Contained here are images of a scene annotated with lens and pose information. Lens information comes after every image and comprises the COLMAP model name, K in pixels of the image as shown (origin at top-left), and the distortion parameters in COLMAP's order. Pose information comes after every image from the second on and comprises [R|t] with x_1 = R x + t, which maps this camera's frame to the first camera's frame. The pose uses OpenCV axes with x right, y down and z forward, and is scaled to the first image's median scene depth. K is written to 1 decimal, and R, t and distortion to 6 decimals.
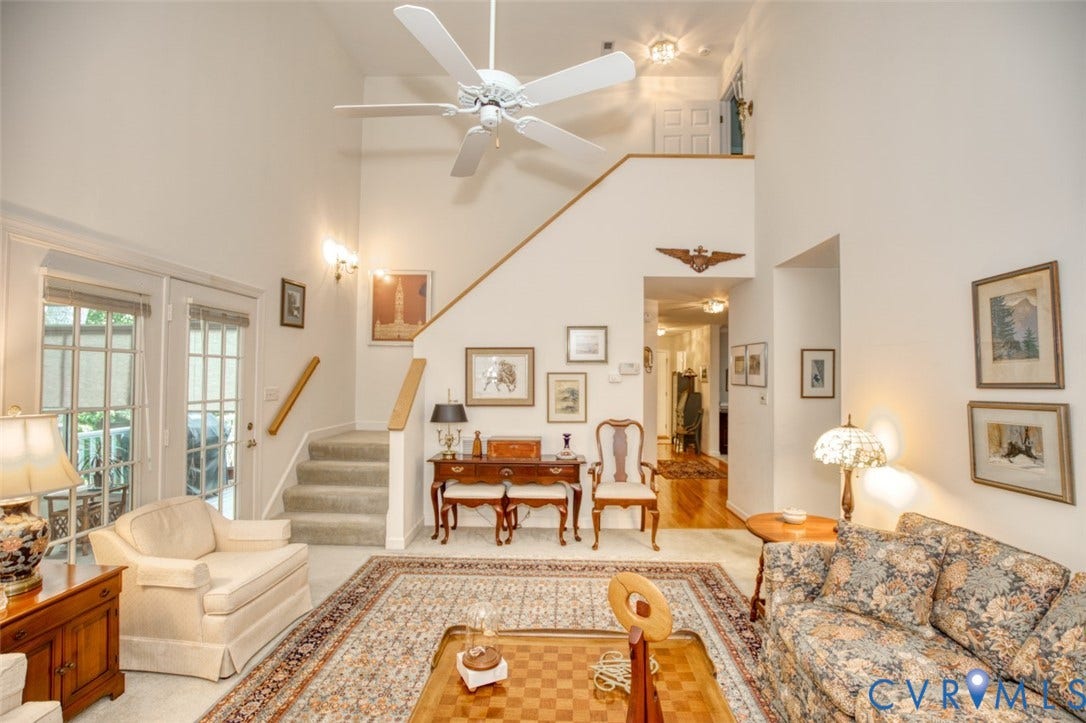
lens RADIAL K [[496.2, 0, 547.9], [0, 496.2, 359.8], [0, 0, 1]] dist [-0.028581, 0.004441]
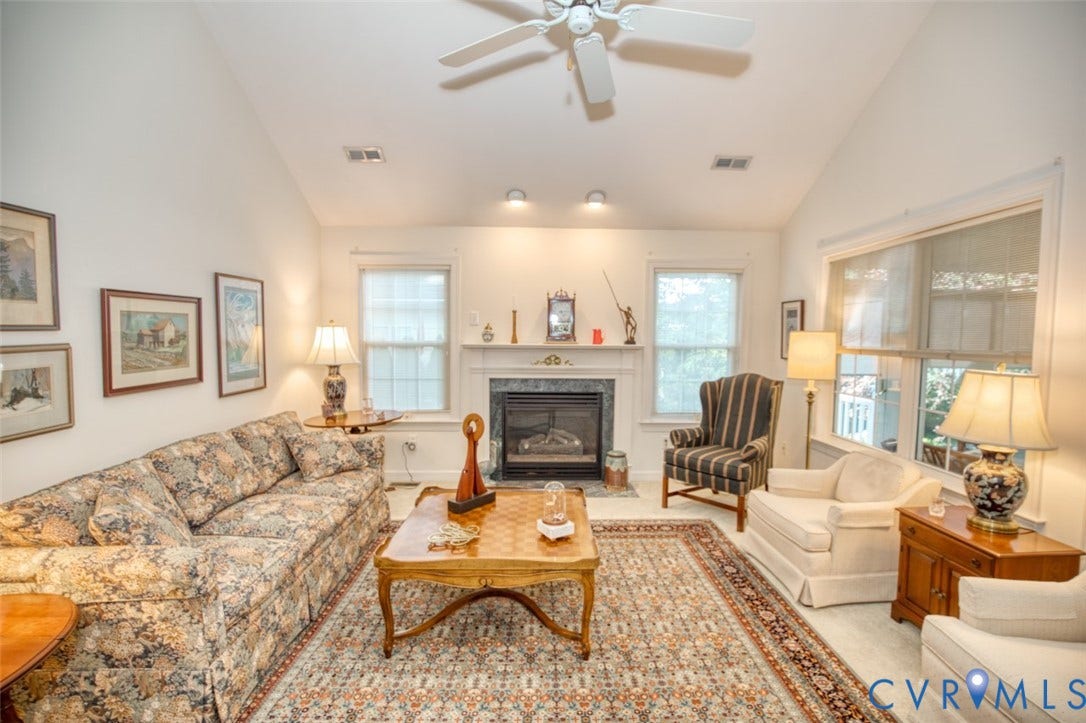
lens RADIAL K [[496.2, 0, 552.6], [0, 496.2, 366.5], [0, 0, 1]] dist [-0.028581, 0.004441]
pose [[-0.998199, -0.014081, -0.058315, -0.024995], [-0.015694, 0.999505, 0.027284, 0.085304], [0.057902, 0.028150, -0.997925, 1.964296]]
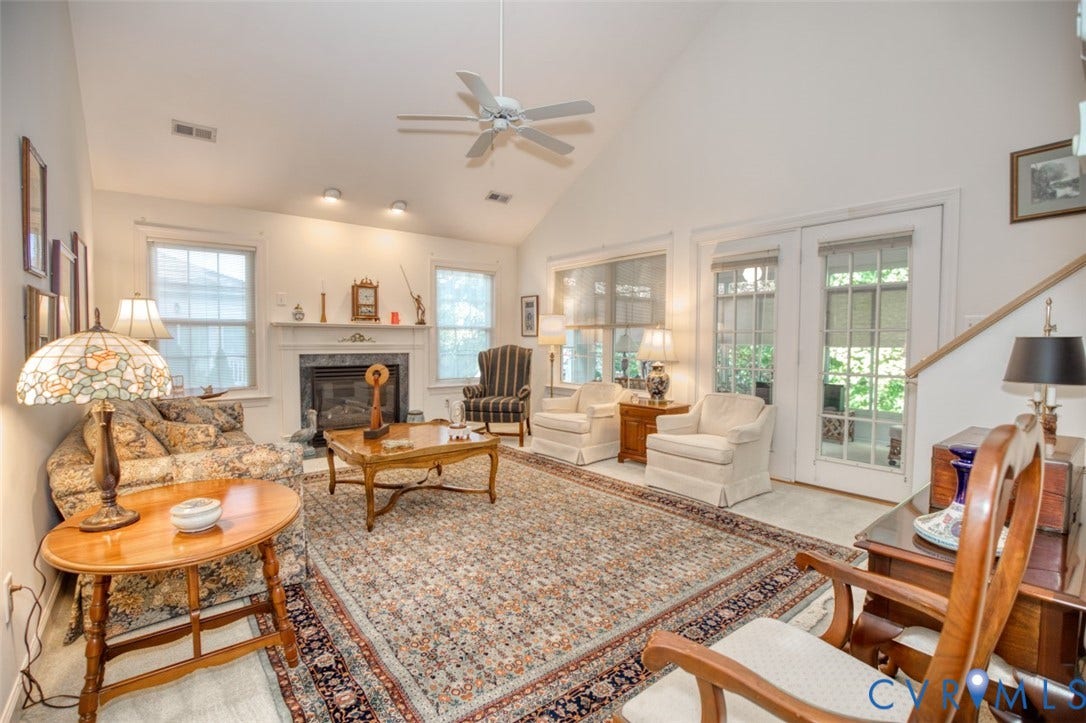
lens RADIAL K [[496.2, 0, 553.5], [0, 496.2, 360.8], [0, 0, 1]] dist [-0.028581, 0.004441]
pose [[-0.753584, 0.014953, -0.657181, 0.809186], [0.011143, 0.999888, 0.009973, 0.230212], [0.657257, 0.000192, -0.753667, 2.375443]]
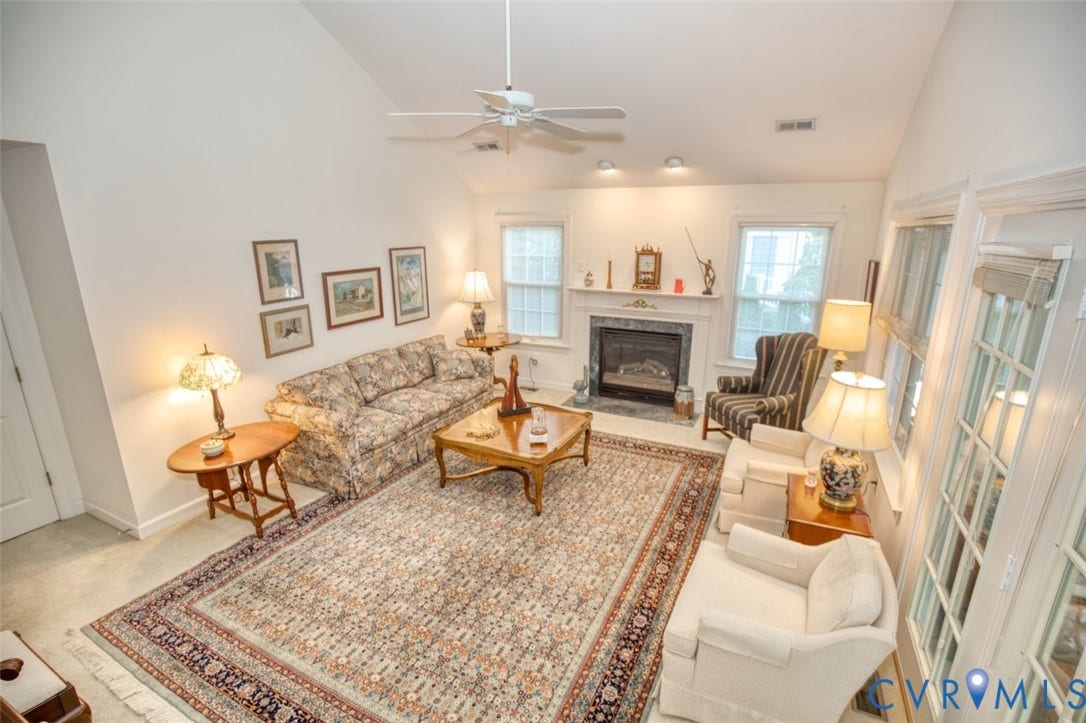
lens RADIAL K [[496.2, 0, 556.0], [0, 496.2, 365.6], [0, 0, 1]] dist [-0.028581, 0.004441]
pose [[-0.914031, -0.121318, 0.387078, -0.841893], [-0.028149, 0.970899, 0.237830, -0.191440], [-0.404666, 0.206488, -0.890847, 2.353605]]
